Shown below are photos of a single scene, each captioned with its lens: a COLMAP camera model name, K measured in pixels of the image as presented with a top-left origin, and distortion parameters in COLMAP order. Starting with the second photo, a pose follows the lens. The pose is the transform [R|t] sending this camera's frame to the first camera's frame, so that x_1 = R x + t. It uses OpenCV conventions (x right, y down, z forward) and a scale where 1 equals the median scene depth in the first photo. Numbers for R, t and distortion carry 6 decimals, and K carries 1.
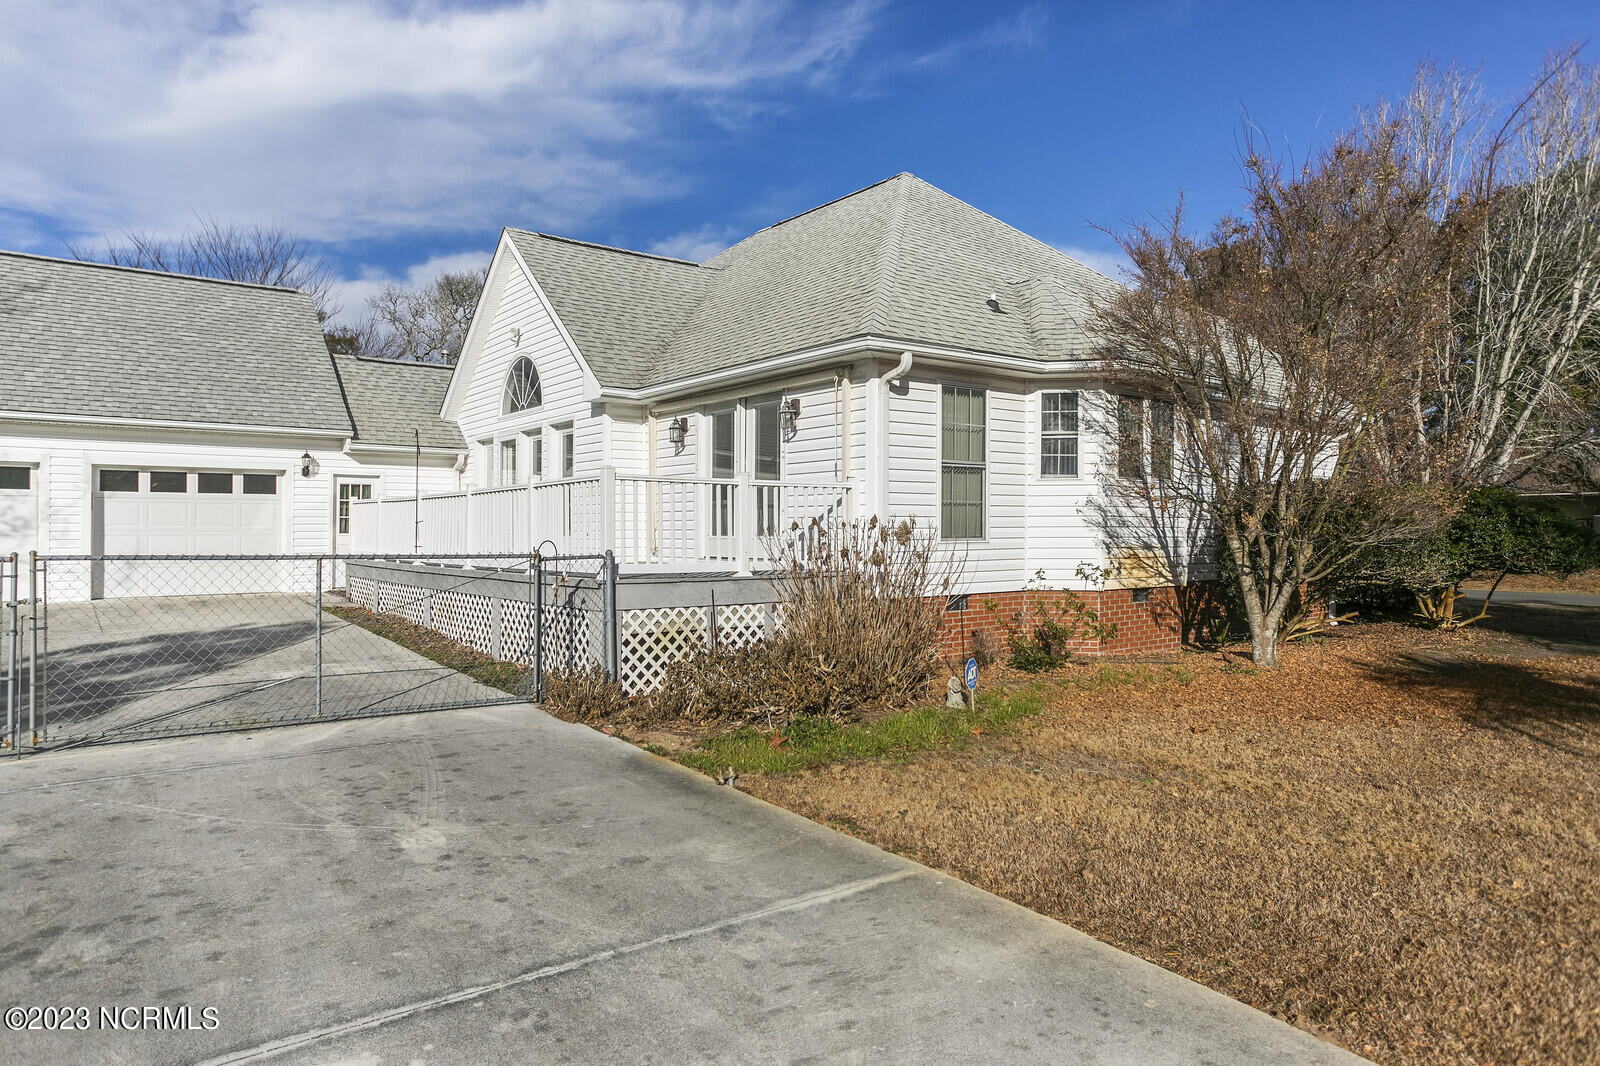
lens RADIAL K [[950.9, 0, 800.0], [0, 950.9, 533.0], [0, 0, 1]] dist [-0.063886, 0.038695]
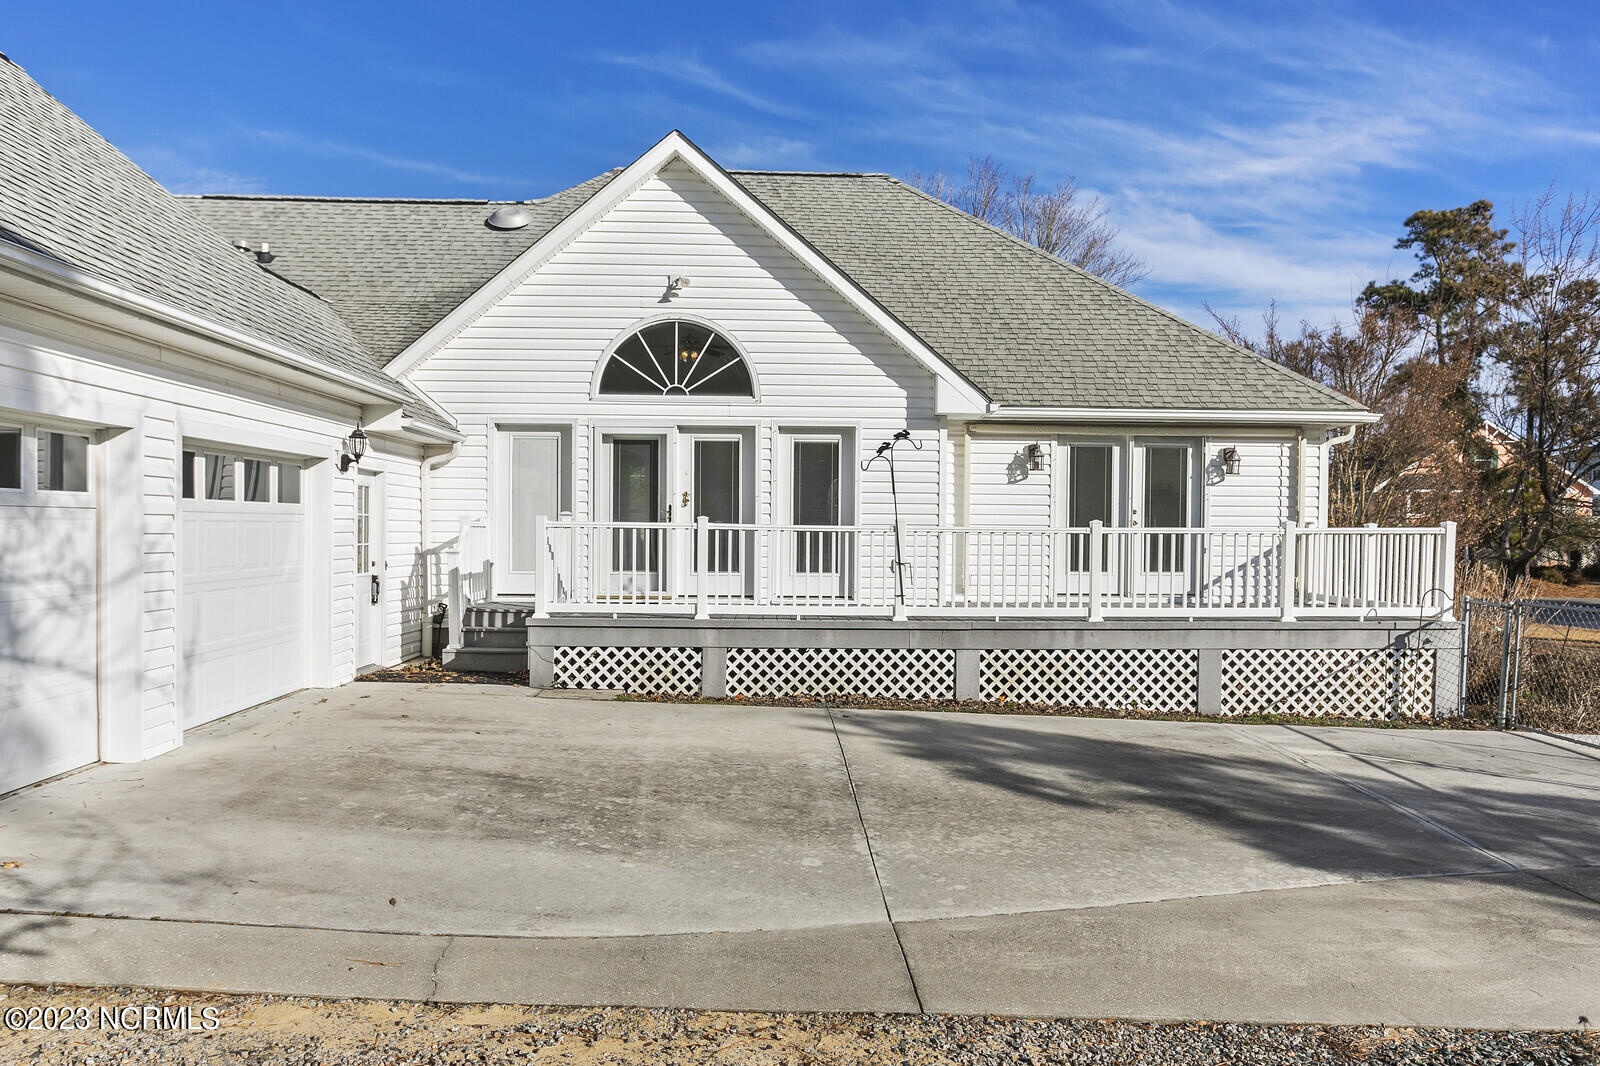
lens RADIAL K [[1192.4, 0, 800.0], [0, 1192.4, 533.0], [0, 0, 1]] dist [0.001443, -0.000316]
pose [[0.592959, 0.001472, 0.805232, -1.063044], [-0.005712, 0.999981, 0.002378, -0.032802], [-0.805213, -0.006010, 0.592956, 0.443538]]
